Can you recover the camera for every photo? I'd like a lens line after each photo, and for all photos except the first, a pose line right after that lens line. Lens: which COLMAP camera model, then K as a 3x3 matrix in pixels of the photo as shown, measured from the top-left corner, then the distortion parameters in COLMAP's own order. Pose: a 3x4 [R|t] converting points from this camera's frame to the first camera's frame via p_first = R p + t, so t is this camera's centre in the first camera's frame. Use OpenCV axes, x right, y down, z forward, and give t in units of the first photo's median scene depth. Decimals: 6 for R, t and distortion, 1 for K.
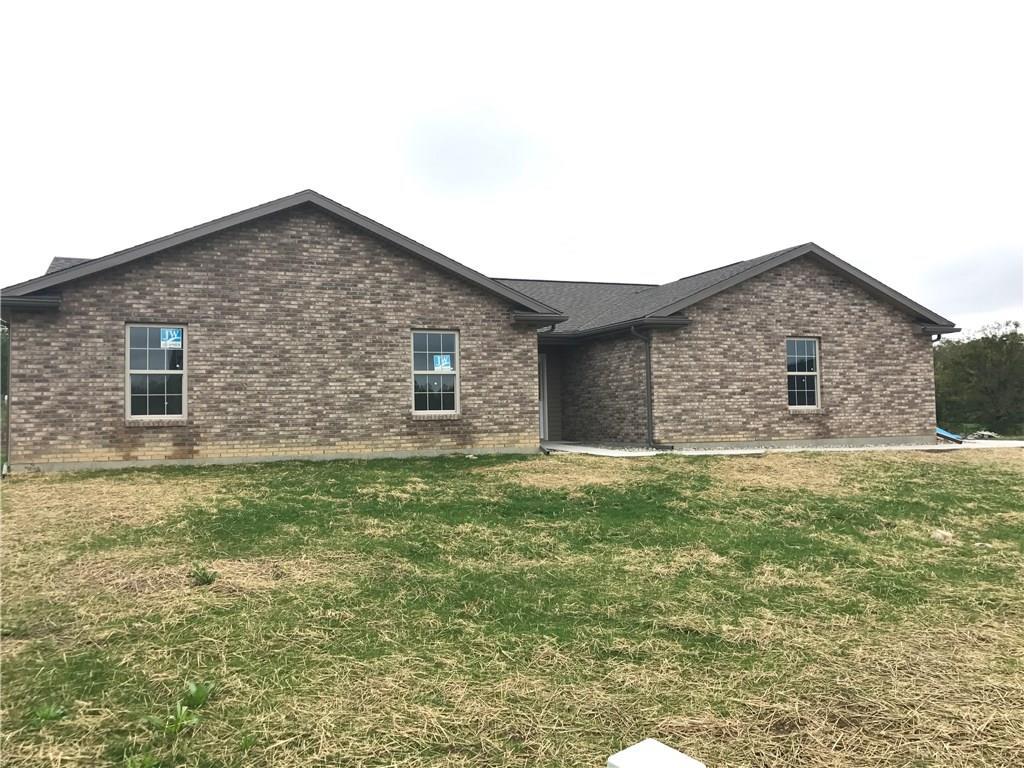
lens RADIAL K [[842.0, 0, 508.9], [0, 842.0, 387.2], [0, 0, 1]] dist [0.048813, -0.073541]
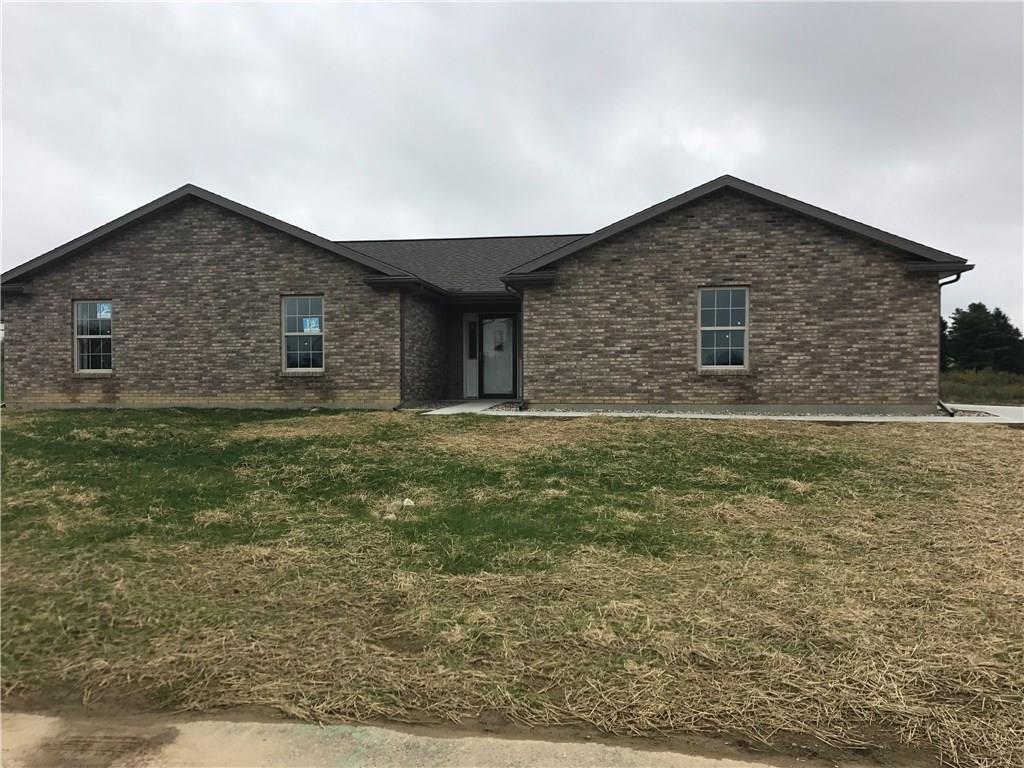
lens RADIAL K [[842.0, 0, 519.5], [0, 842.0, 386.9], [0, 0, 1]] dist [0.048813, -0.073541]
pose [[0.860841, 0.016990, -0.508591, 0.715438], [0.005643, 0.999062, 0.042927, 0.006047], [0.508843, -0.039823, 0.859937, 0.173773]]
